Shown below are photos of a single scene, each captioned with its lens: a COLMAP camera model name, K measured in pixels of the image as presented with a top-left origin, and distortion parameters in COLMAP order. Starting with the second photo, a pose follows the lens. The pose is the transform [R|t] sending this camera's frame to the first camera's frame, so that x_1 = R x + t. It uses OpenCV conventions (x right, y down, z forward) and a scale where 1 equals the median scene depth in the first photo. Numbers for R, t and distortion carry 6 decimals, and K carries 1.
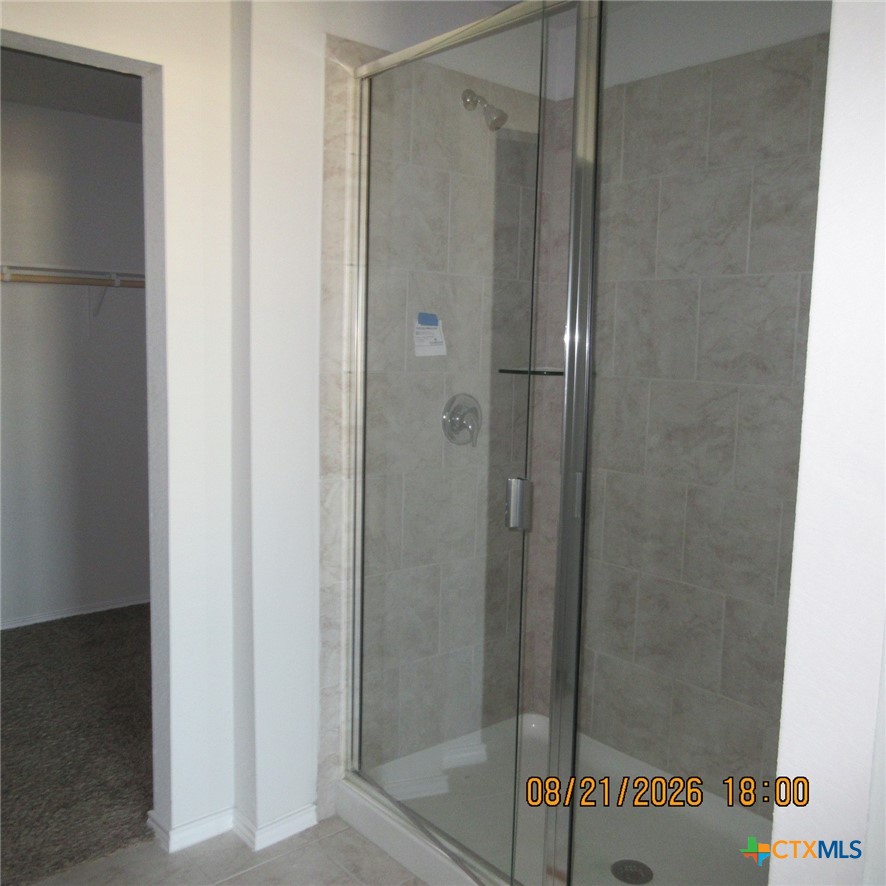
lens RADIAL K [[860.6, 0, 443.5], [0, 860.6, 428.6], [0, 0, 1]] dist [-0.007959, -0.004712]
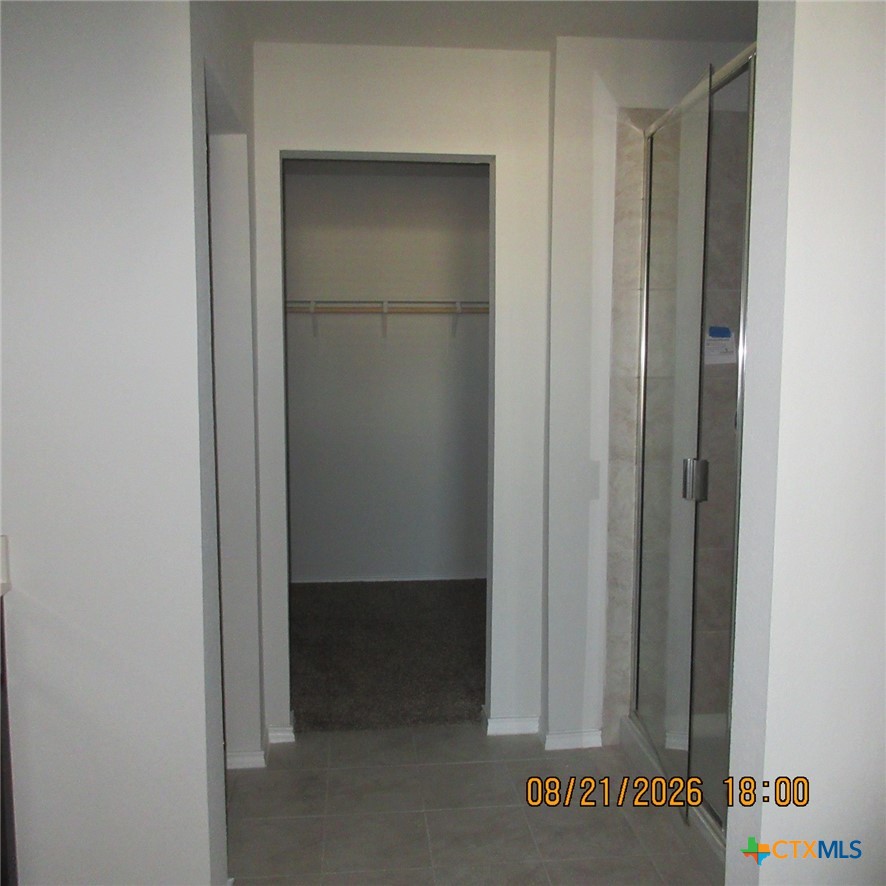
lens RADIAL K [[860.6, 0, 443.5], [0, 860.6, 428.6], [0, 0, 1]] dist [-0.007959, -0.004712]
pose [[0.820037, 0.031949, -0.571418, 0.364253], [-0.044953, 0.998952, -0.008658, 0.029787], [0.570542, 0.032787, 0.820614, -0.152271]]
